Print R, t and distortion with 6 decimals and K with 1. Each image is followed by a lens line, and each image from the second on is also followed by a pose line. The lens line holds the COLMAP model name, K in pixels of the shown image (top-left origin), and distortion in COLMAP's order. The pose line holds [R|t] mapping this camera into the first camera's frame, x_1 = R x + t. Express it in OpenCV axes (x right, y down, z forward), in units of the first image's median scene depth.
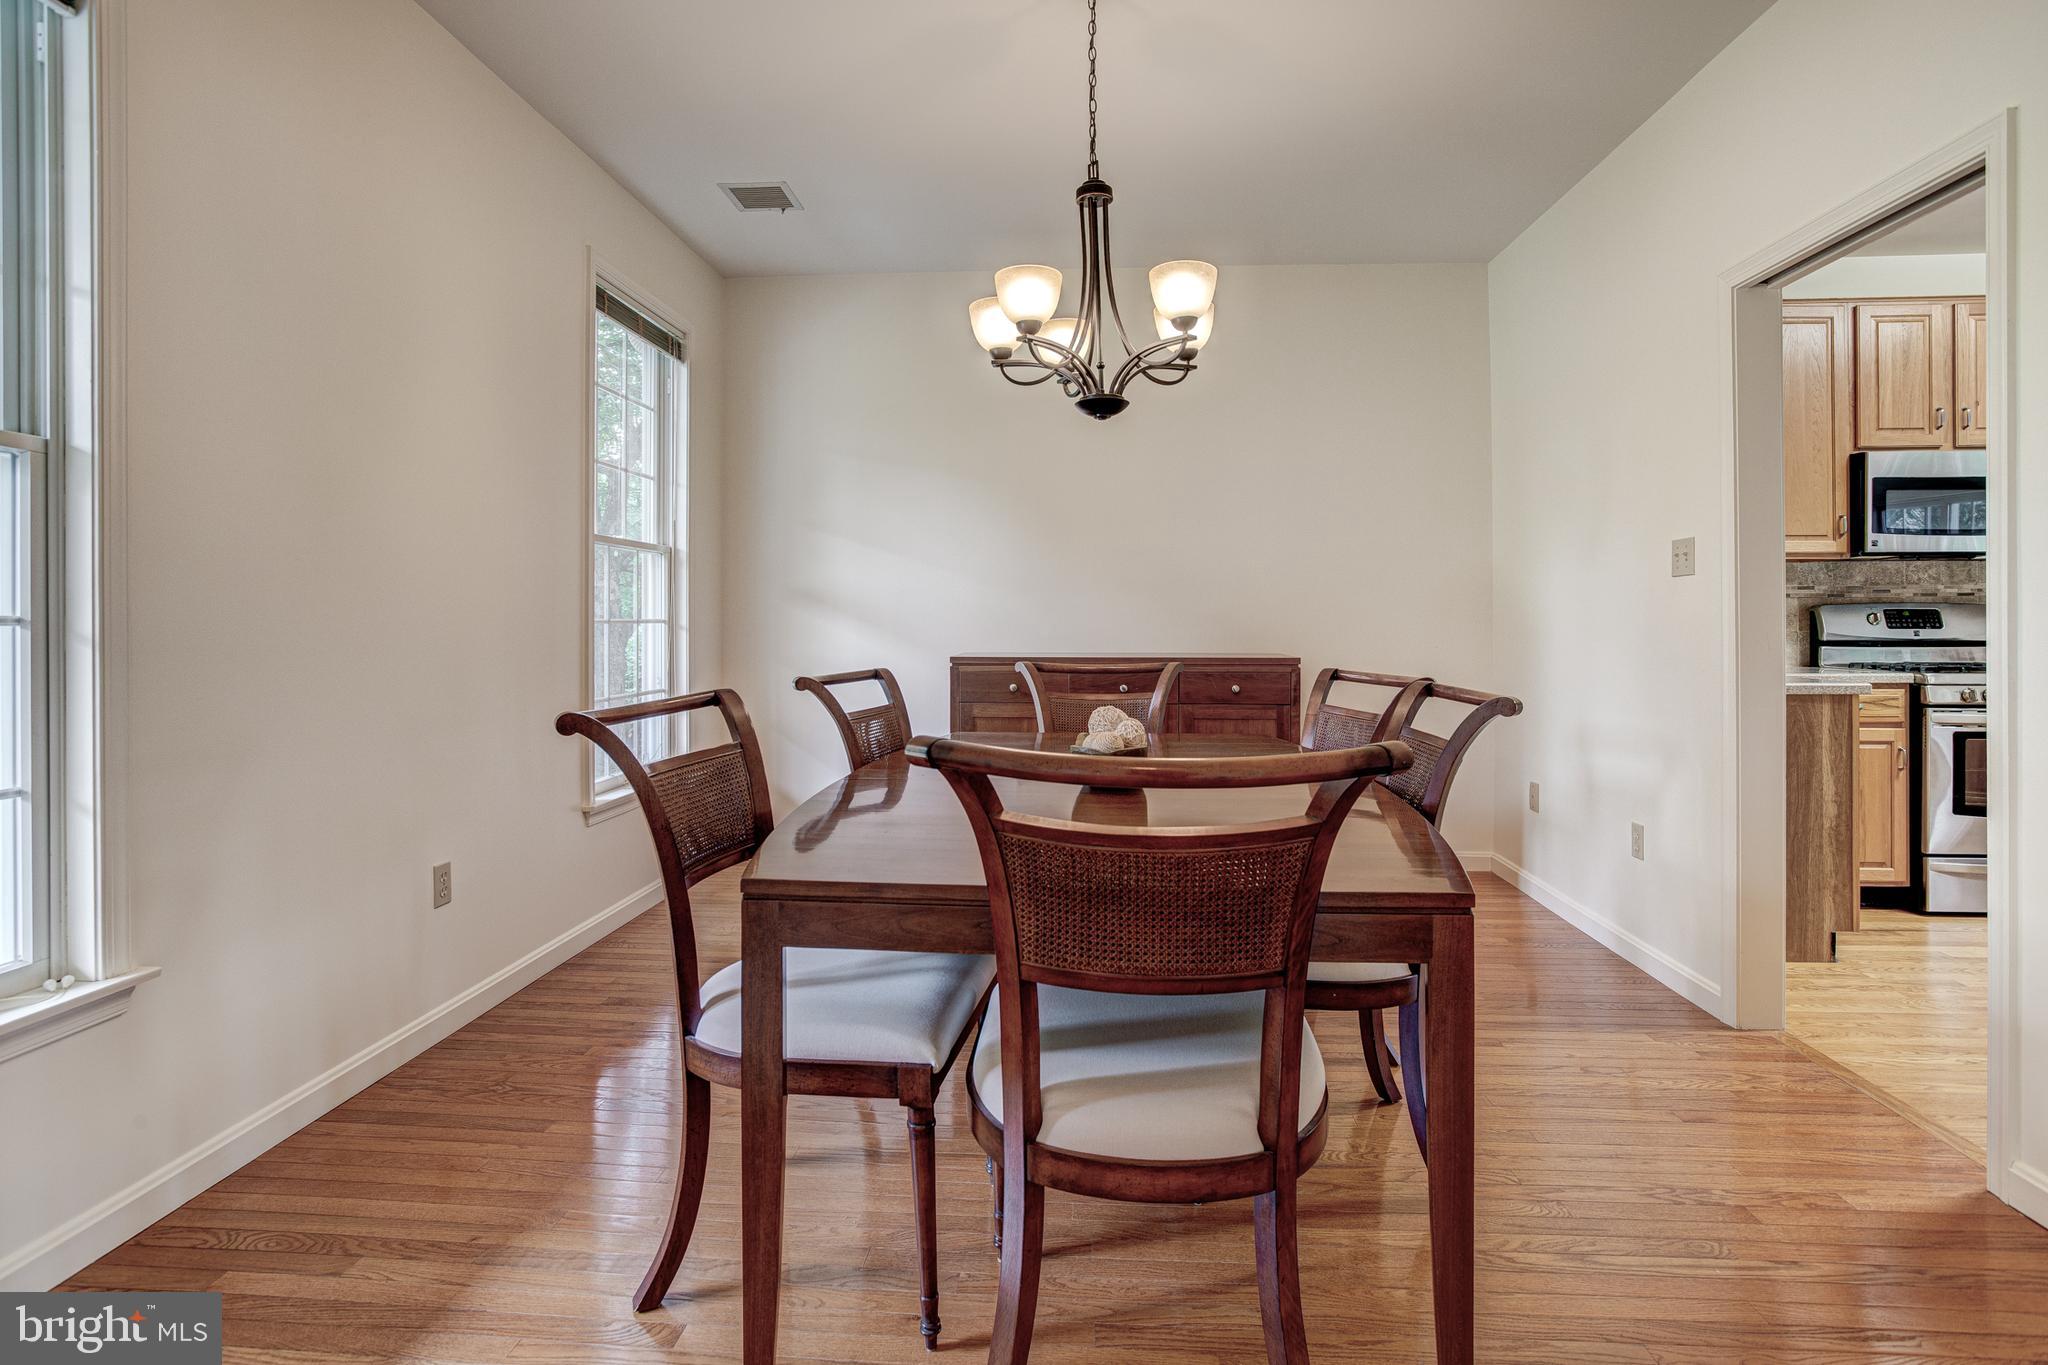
lens RADIAL K [[1051.4, 0, 1031.0], [0, 1051.4, 630.0], [0, 0, 1]] dist [-0.050559, 0.028926]
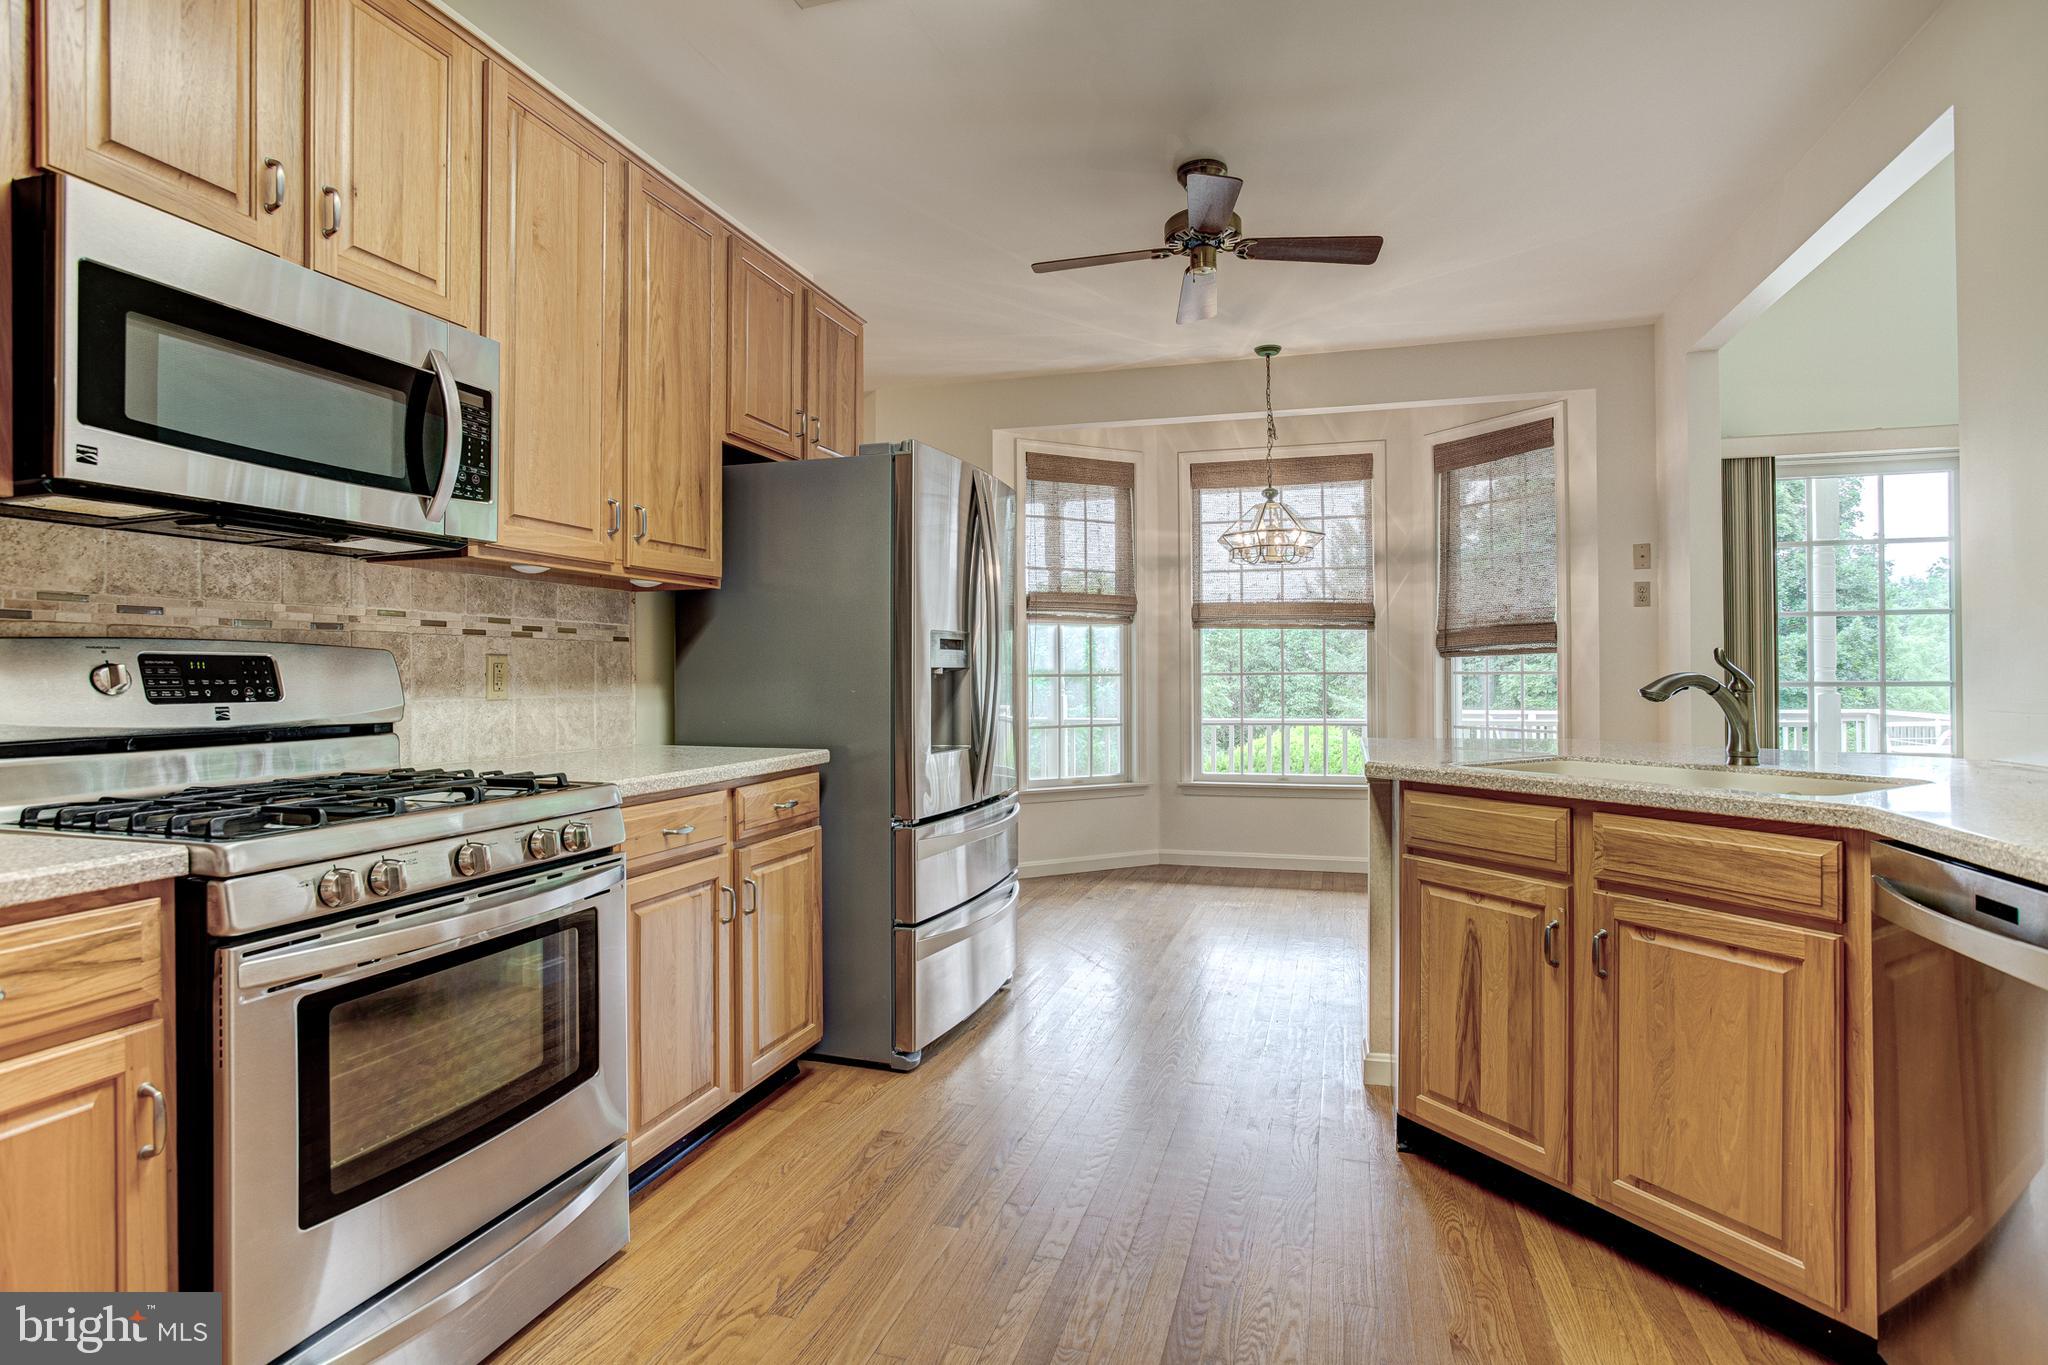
lens RADIAL K [[1039.5, 0, 1032.5], [0, 1039.5, 652.2], [0, 0, 1]] dist [-0.040260, 0.019006]
pose [[0.229379, 0.016633, 0.973195, 0.608967], [0.016950, 0.999634, -0.021080, -0.008147], [-0.973189, 0.021331, 0.229014, 0.669156]]
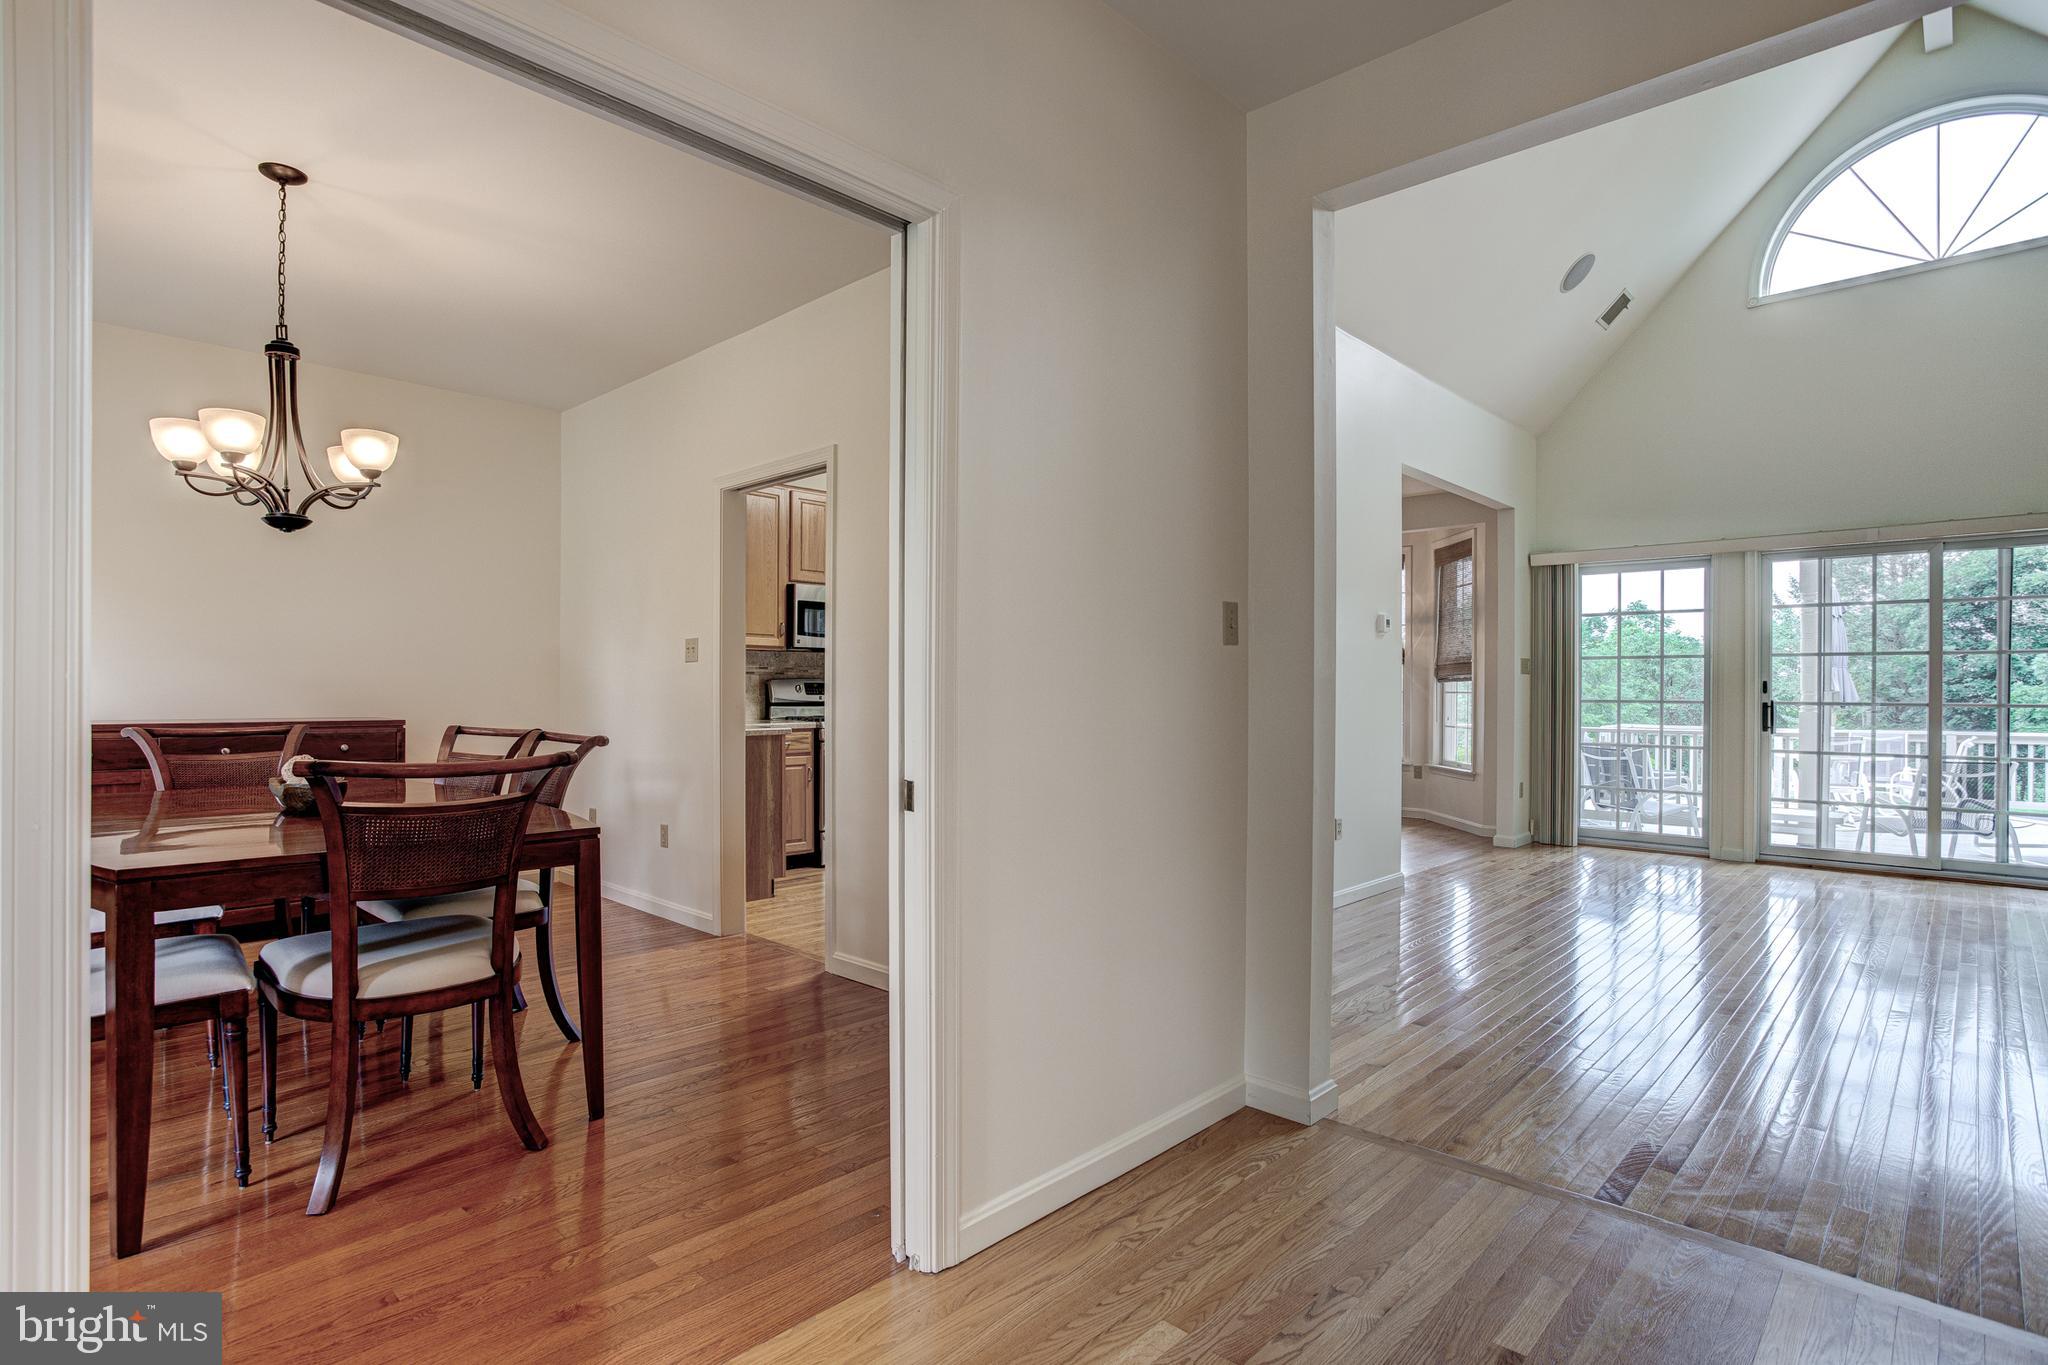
lens RADIAL K [[1039.5, 0, 1032.5], [0, 1039.5, 652.2], [0, 0, 1]] dist [-0.040260, 0.019006]
pose [[0.633747, 0.028668, 0.773009, -0.212296], [0.004763, 0.999149, -0.040959, 0.000127], [-0.773526, 0.029639, 0.633071, -0.326861]]
